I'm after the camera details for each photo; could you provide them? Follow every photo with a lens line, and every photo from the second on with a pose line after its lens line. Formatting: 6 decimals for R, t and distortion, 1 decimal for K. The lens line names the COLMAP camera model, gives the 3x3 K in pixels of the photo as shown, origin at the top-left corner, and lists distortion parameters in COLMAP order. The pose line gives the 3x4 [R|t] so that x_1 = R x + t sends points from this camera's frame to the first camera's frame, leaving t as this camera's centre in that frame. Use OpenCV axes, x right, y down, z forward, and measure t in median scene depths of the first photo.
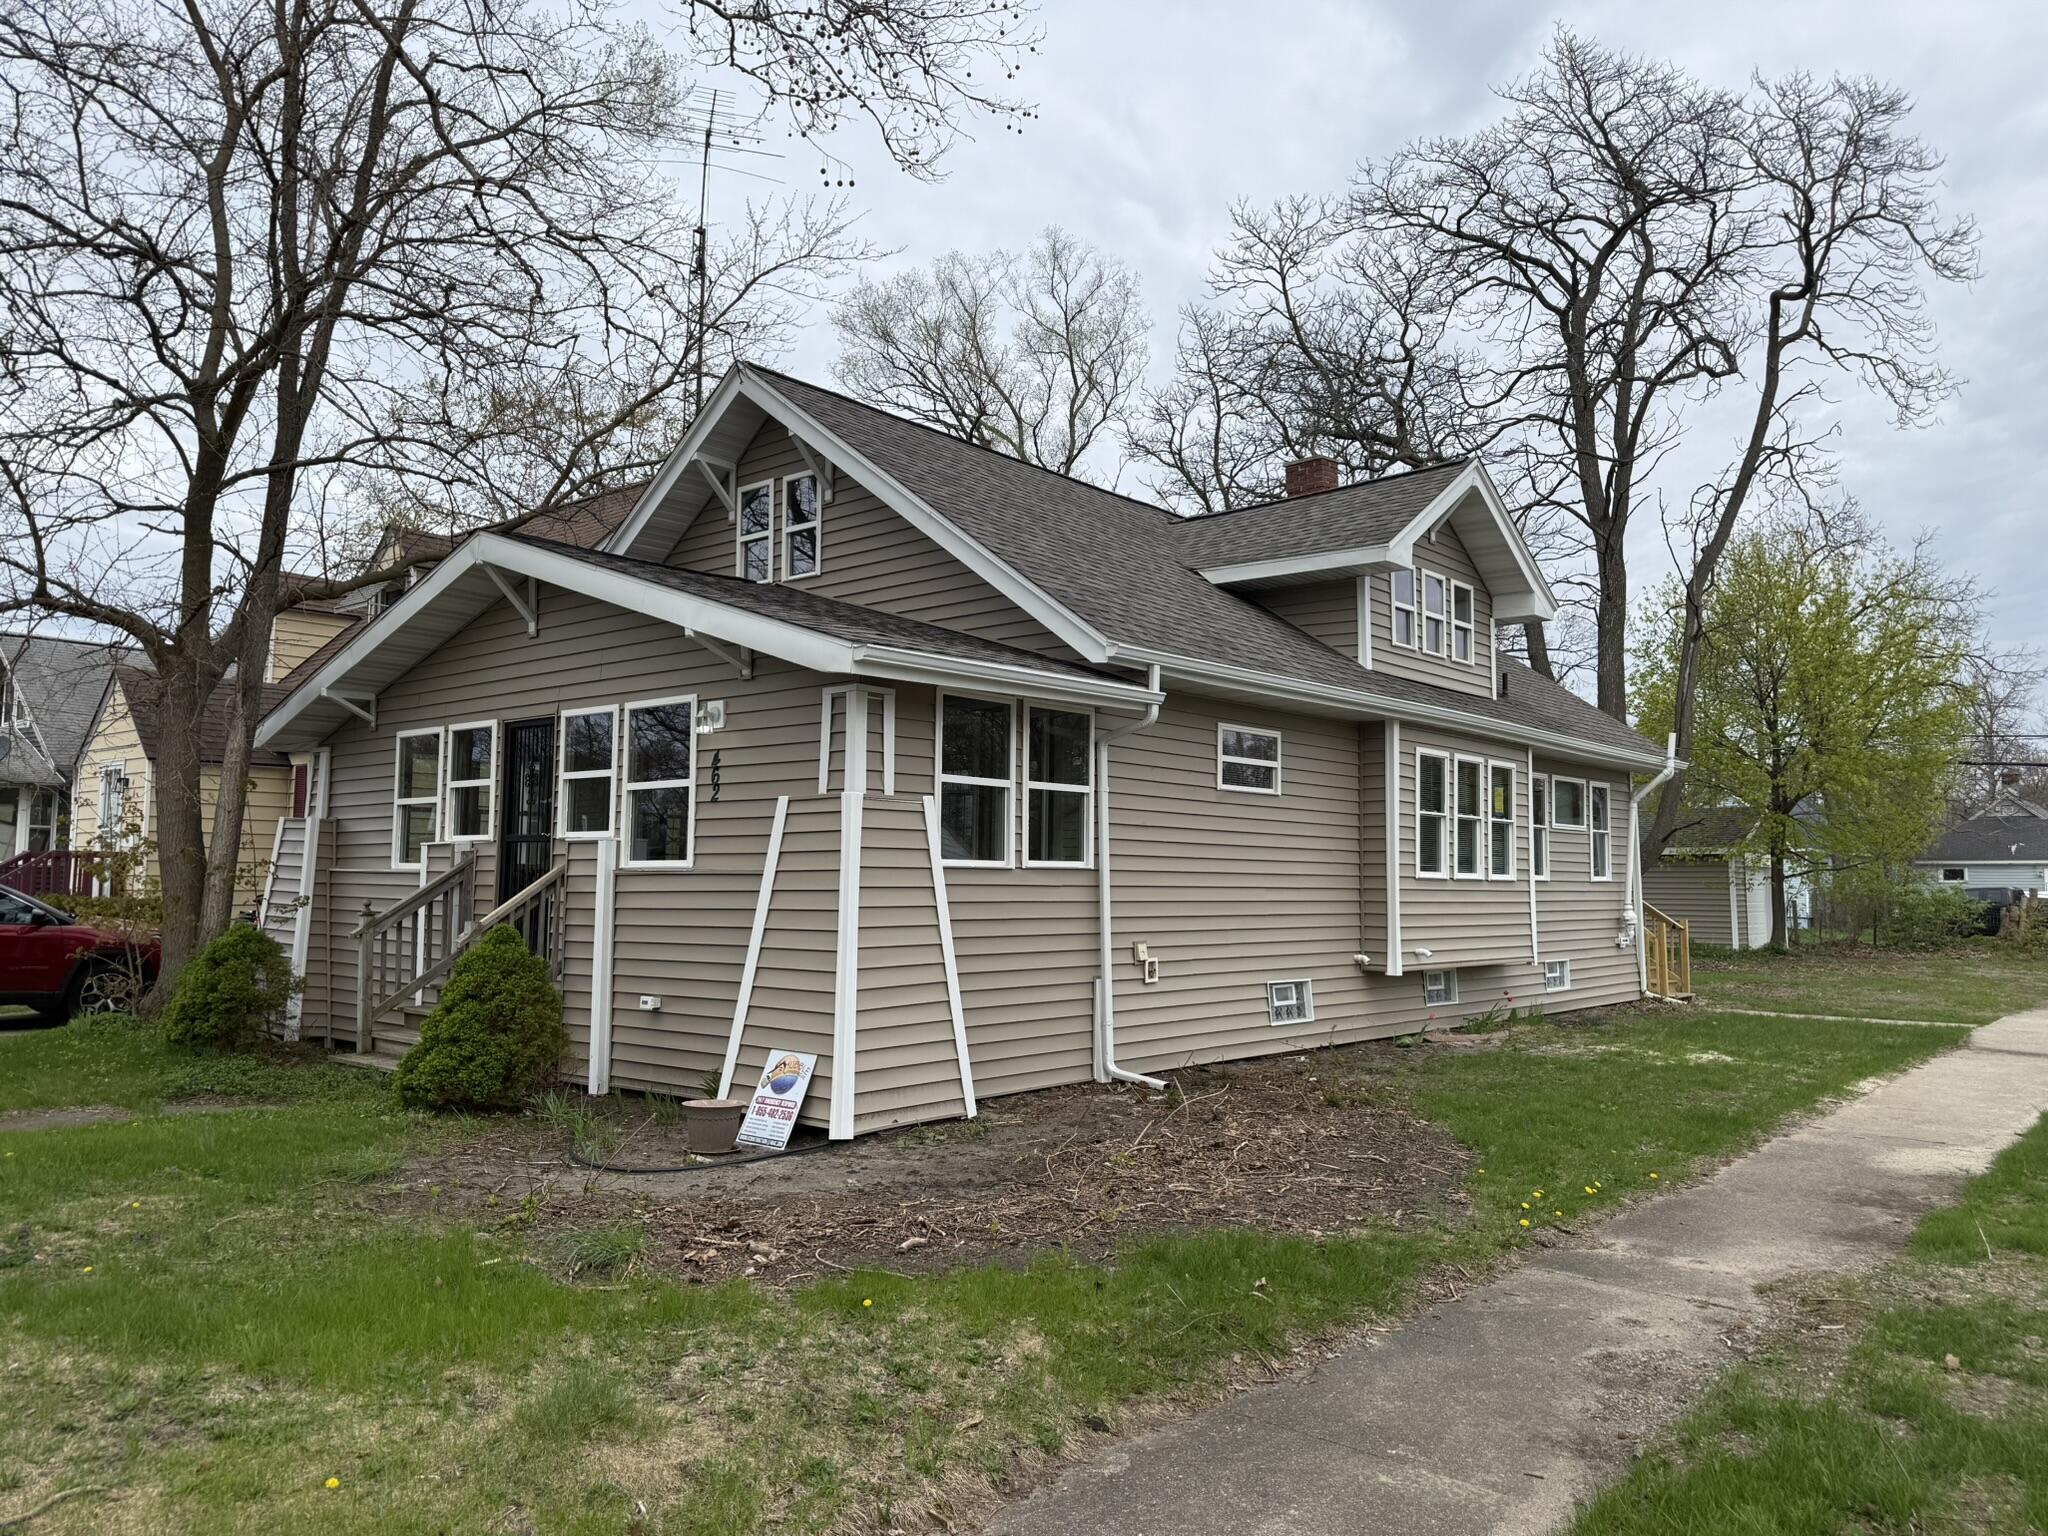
lens RADIAL K [[1443.2, 0, 1024.0], [0, 1443.2, 768.0], [0, 0, 1]] dist [-0.005240, -0.001742]
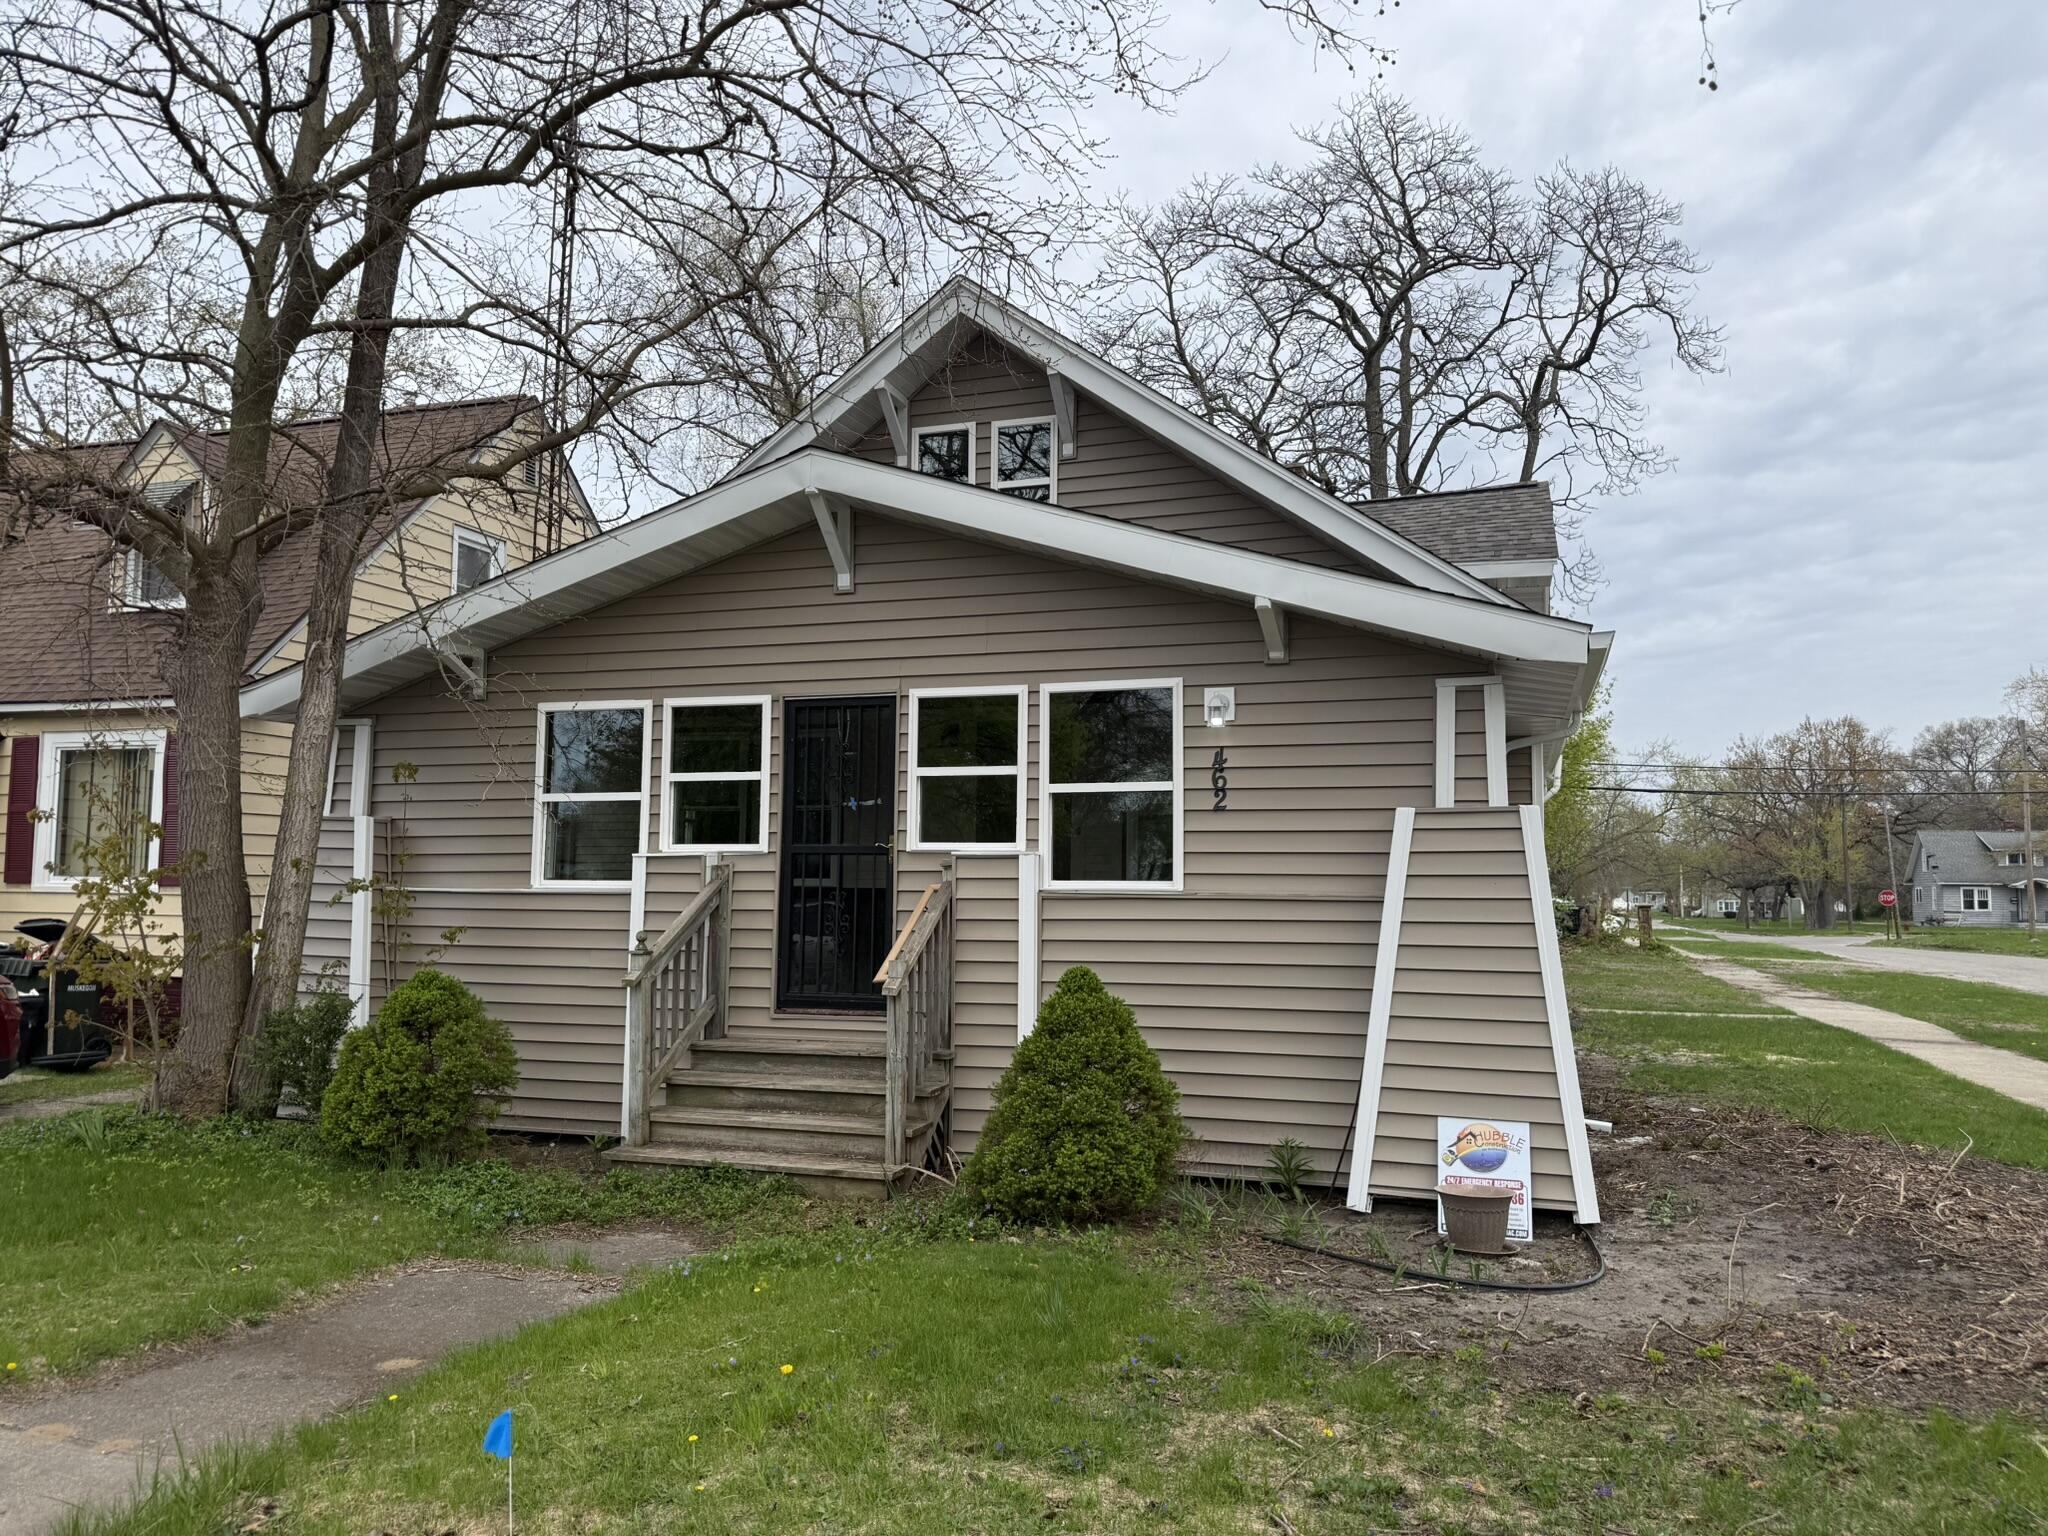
lens RADIAL K [[1430.0, 0, 1024.0], [0, 1430.0, 768.0], [0, 0, 1]] dist [0.020049, -0.002702]
pose [[0.925956, 0.028425, 0.376560, -0.568007], [-0.028112, 0.999585, -0.006329, 0.006838], [-0.376584, -0.004725, 0.926371, 0.260444]]
